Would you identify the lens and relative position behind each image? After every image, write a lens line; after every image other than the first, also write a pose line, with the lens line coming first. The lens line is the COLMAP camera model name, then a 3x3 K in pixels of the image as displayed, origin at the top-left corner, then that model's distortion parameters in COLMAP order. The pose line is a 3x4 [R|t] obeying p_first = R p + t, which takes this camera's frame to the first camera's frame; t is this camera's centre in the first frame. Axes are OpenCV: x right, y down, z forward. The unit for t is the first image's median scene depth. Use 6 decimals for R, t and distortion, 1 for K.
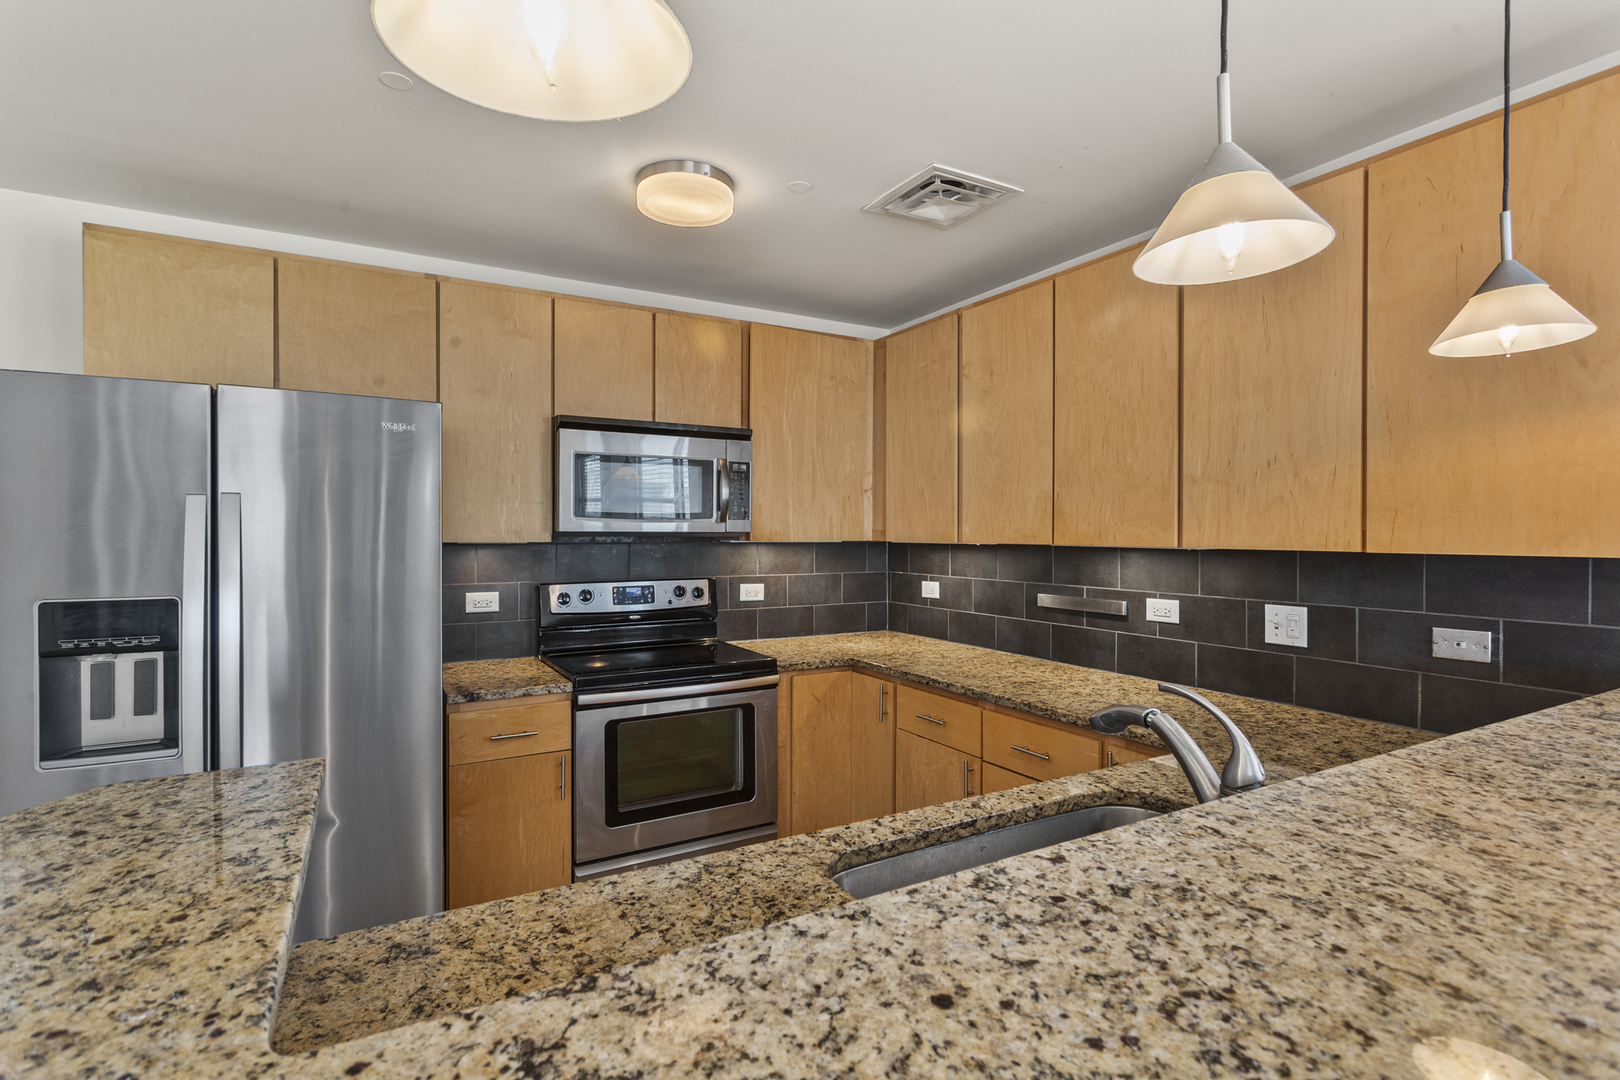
lens RADIAL K [[783.9, 0, 796.8], [0, 783.9, 542.4], [0, 0, 1]] dist [-0.002936, 0.003490]
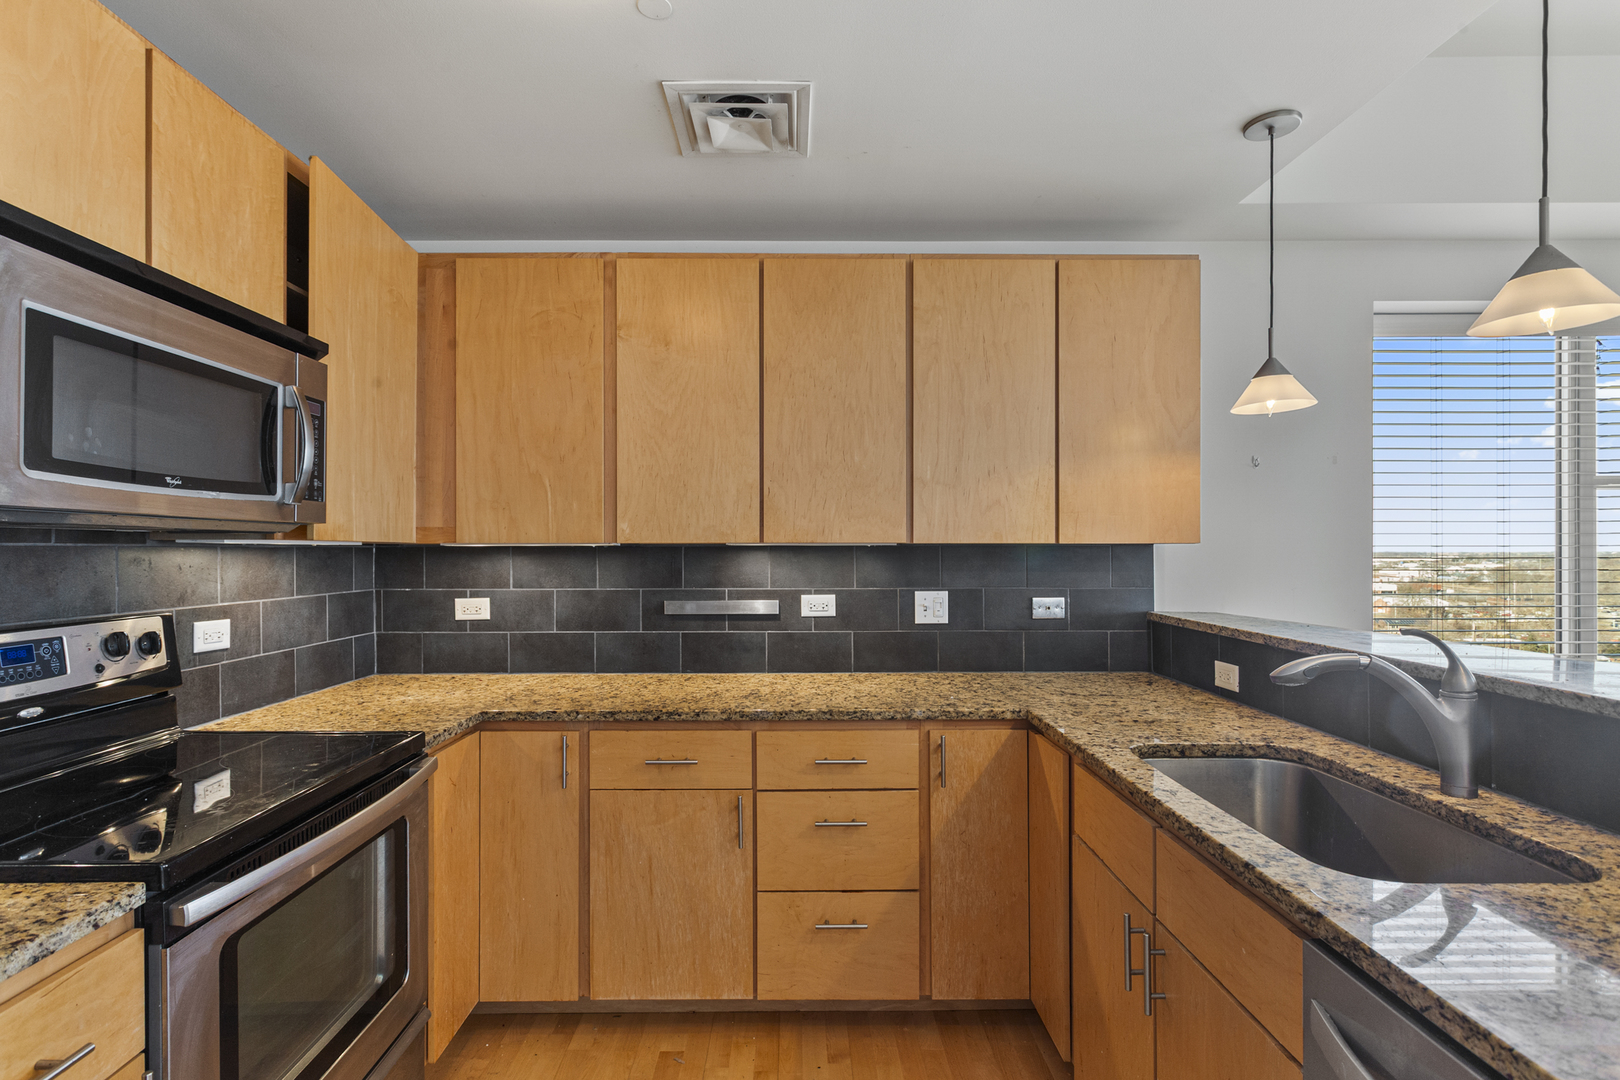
lens RADIAL K [[783.9, 0, 805.7], [0, 783.9, 550.8], [0, 0, 1]] dist [-0.002936, 0.003490]
pose [[0.480755, -0.003928, 0.876846, -0.453728], [0.014690, 0.999886, -0.003575, 0.016234], [-0.876732, 0.014599, 0.480758, 0.489189]]
